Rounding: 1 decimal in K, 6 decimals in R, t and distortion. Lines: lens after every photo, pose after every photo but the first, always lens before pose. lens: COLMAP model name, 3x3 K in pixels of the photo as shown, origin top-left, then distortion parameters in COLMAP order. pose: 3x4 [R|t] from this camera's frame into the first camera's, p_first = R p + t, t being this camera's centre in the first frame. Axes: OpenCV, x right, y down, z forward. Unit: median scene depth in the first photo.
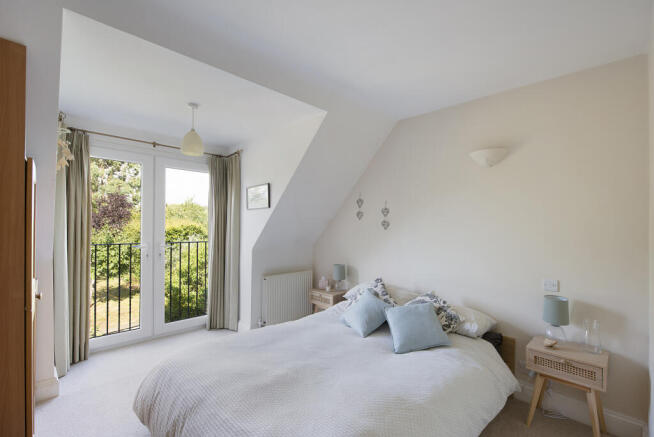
lens RADIAL K [[294.5, 0, 339.1], [0, 294.5, 224.0], [0, 0, 1]] dist [0.000509, 0.000078]
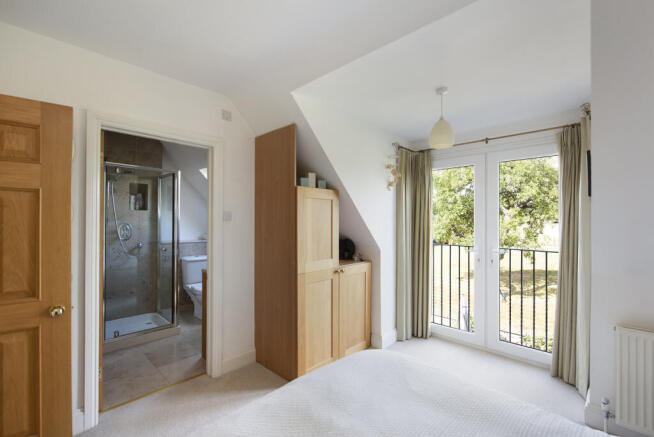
lens RADIAL K [[294.5, 0, 339.1], [0, 294.5, 224.0], [0, 0, 1]] dist [0.000509, 0.000078]
pose [[0.024034, -0.014048, -0.999612, 0.329503], [-0.006256, 0.999880, -0.014202, 0.010176], [0.999692, 0.006595, 0.023943, 0.592451]]
